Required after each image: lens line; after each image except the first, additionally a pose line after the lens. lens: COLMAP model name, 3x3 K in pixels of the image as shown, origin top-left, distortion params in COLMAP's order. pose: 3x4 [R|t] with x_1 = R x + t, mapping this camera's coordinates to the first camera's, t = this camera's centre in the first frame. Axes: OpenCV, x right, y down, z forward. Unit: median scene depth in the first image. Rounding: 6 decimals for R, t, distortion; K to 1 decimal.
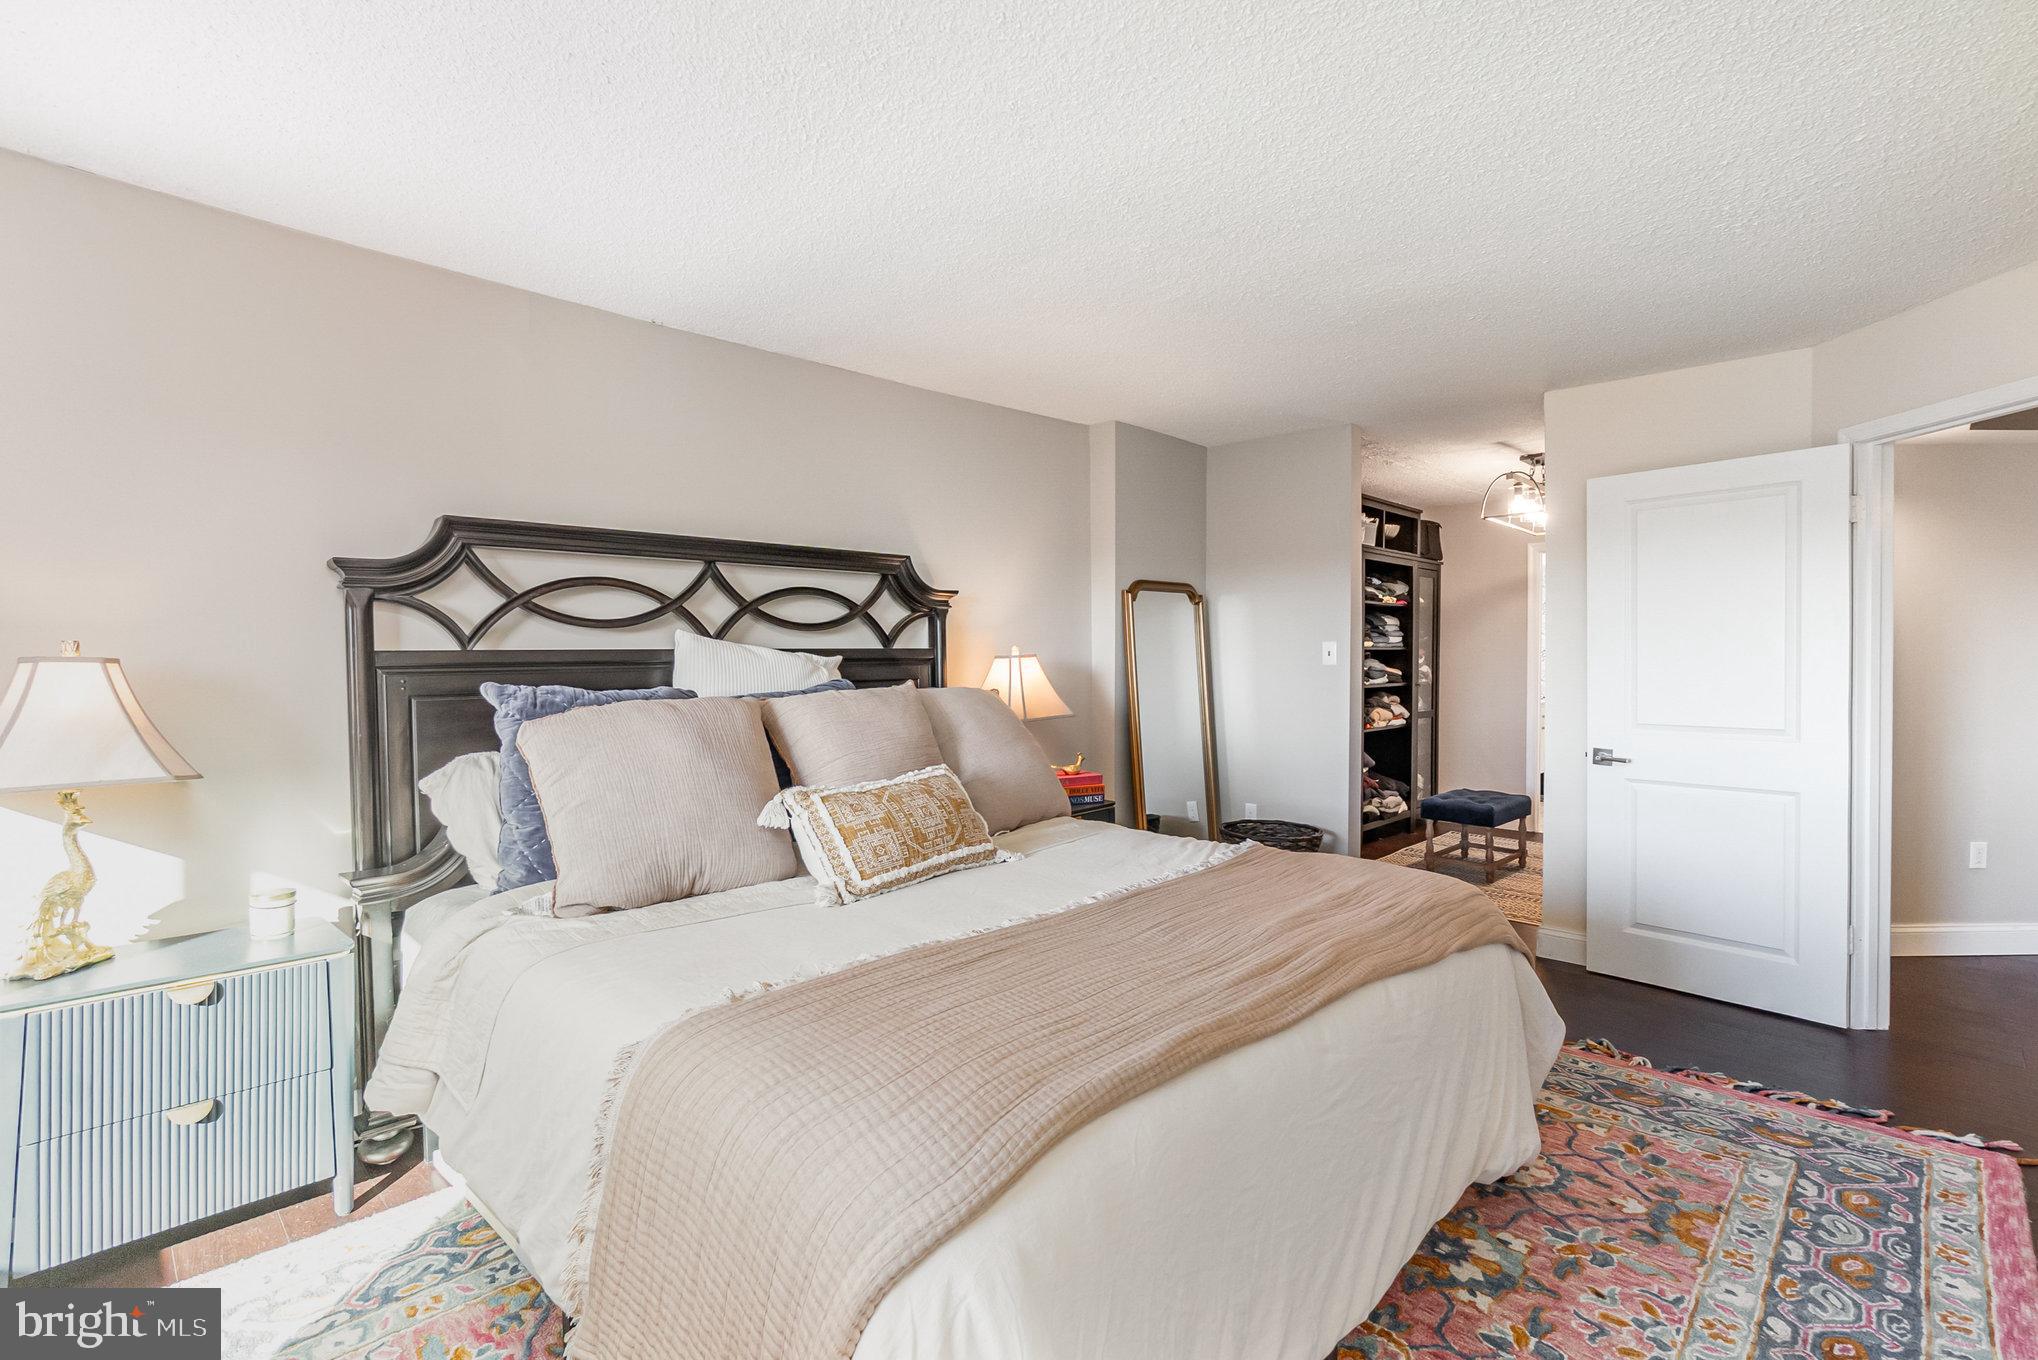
lens RADIAL K [[853.1, 0, 1021.3], [0, 853.1, 710.5], [0, 0, 1]] dist [-0.036664, 0.000024]
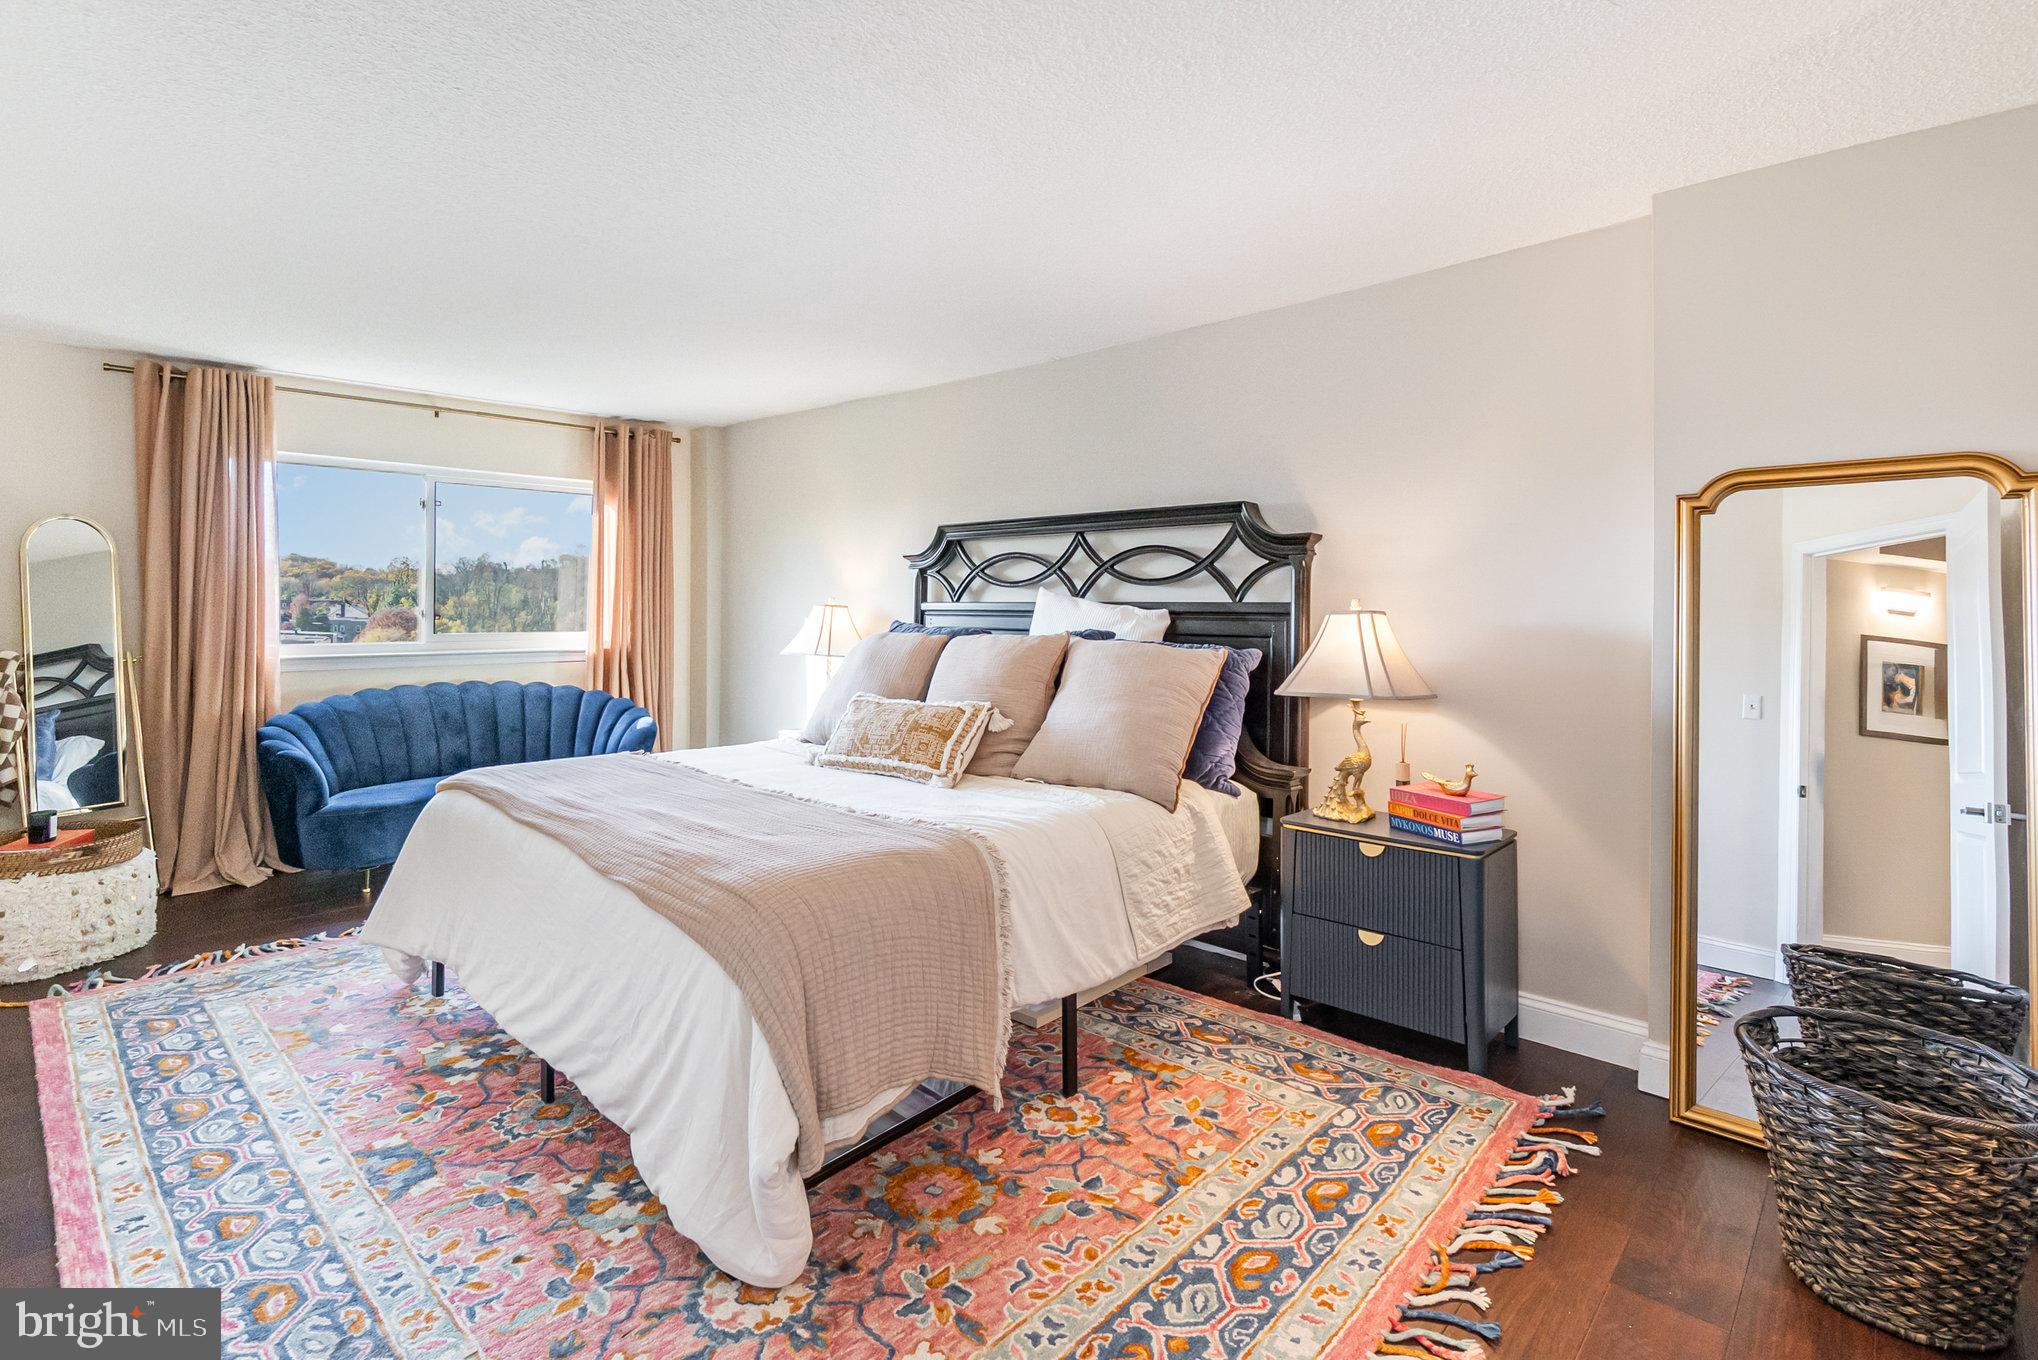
lens RADIAL K [[978.2, 0, 975.6], [0, 978.2, 599.8], [0, 0, 1]] dist [-0.003426, -0.001056]
pose [[0.042943, -0.006214, -0.999058, 1.129472], [-0.076468, 0.997027, -0.009489, -0.055499], [0.996147, 0.076803, 0.042341, 0.858492]]
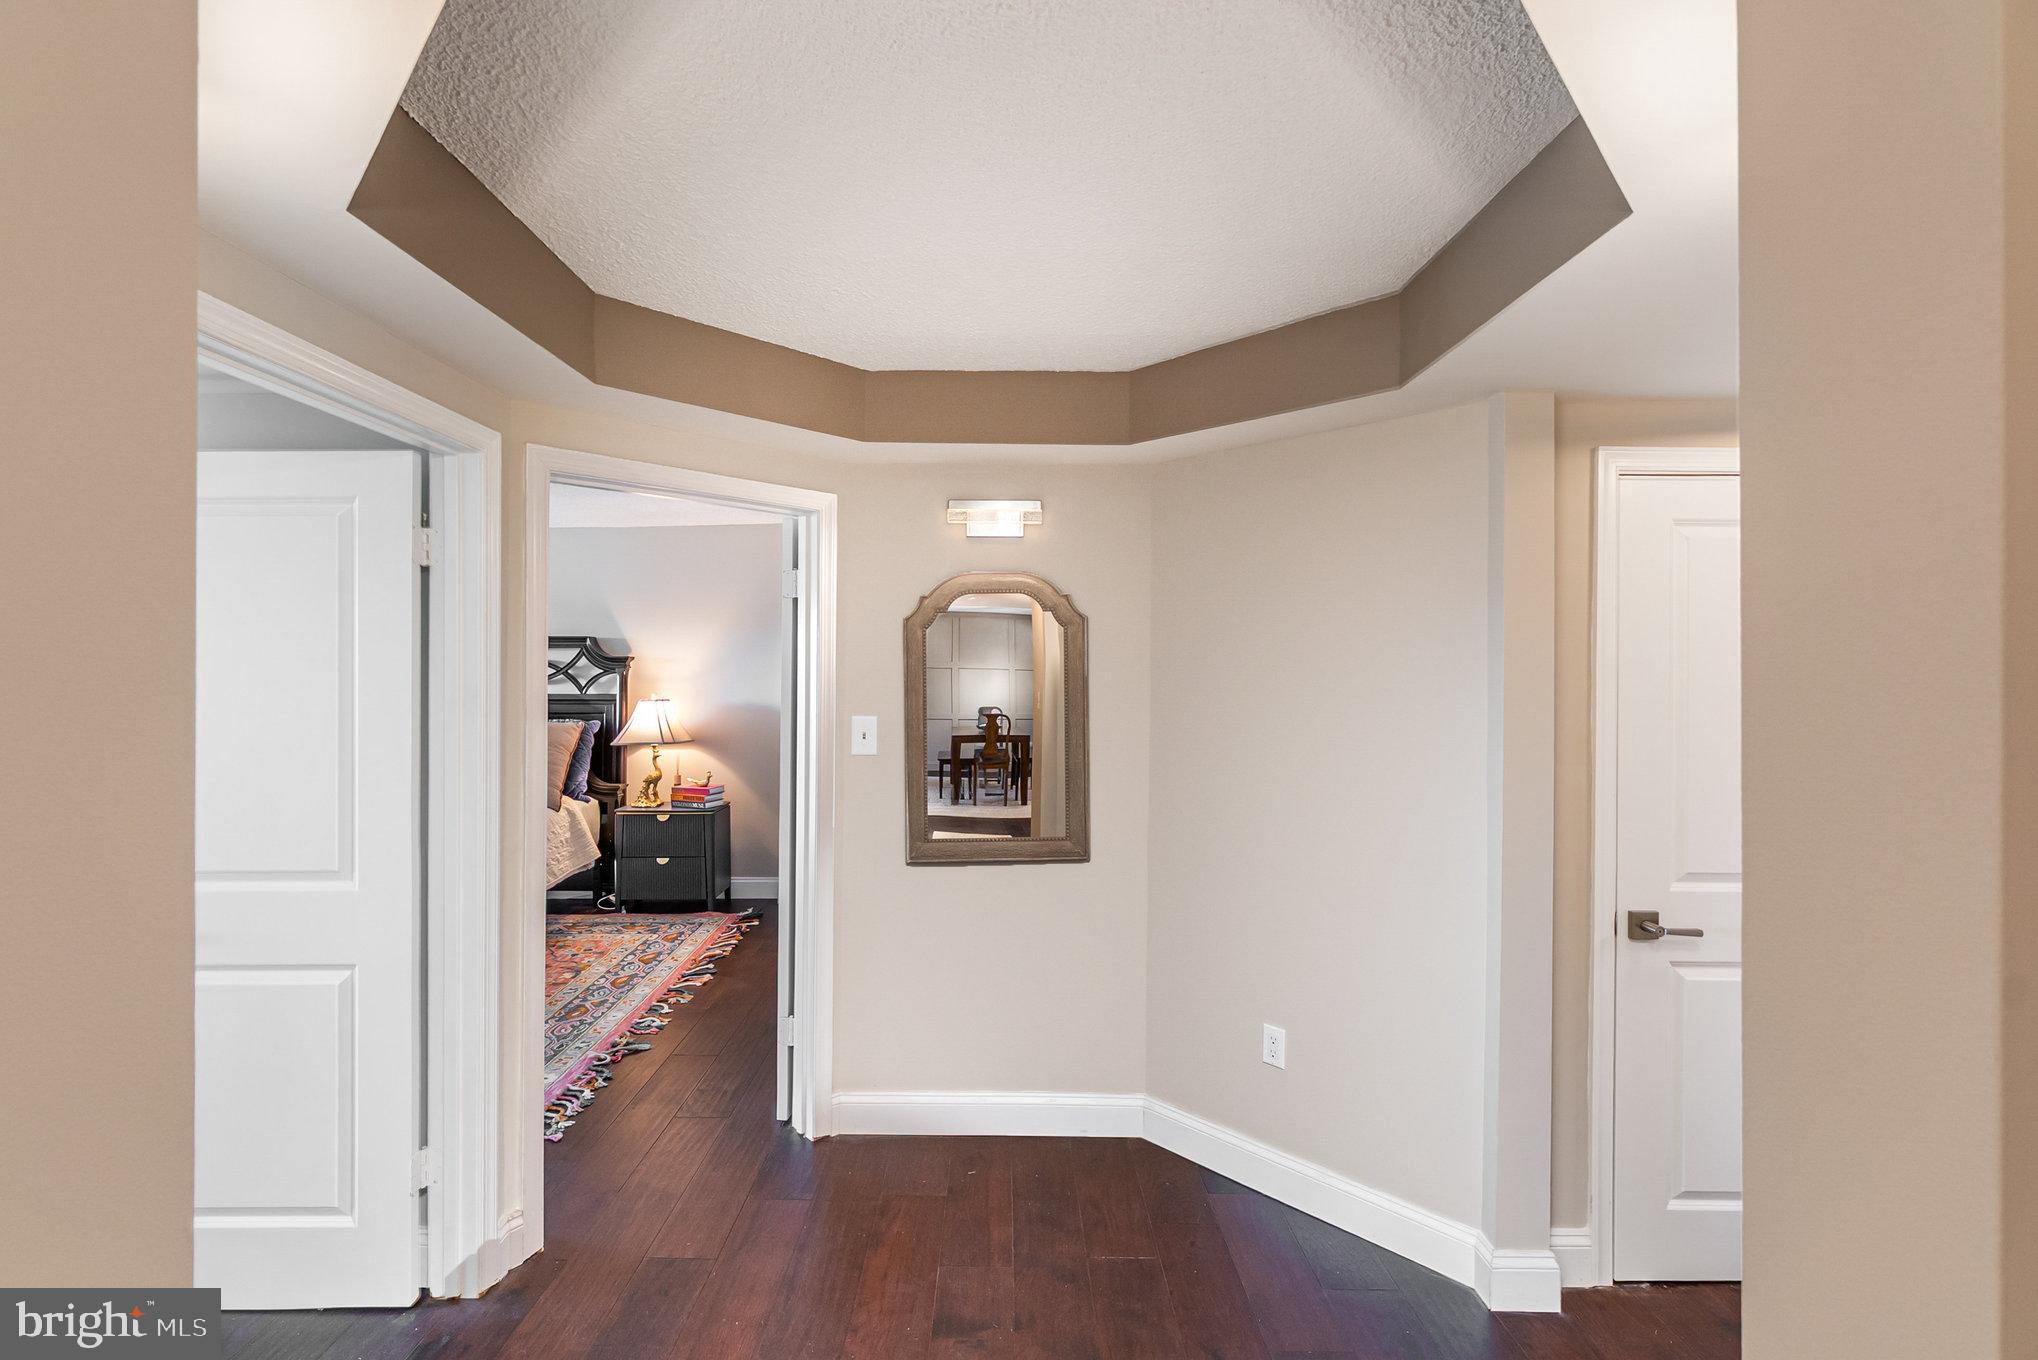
lens RADIAL K [[896.8, 0, 1014.5], [0, 896.8, 668.9], [0, 0, 1]] dist [-0.001364, 0.000132]
pose [[0.737420, 0.005678, -0.675411, 2.005974], [-0.052626, 0.997408, -0.049073, -0.100702], [0.673381, 0.071732, 0.735807, 0.388198]]
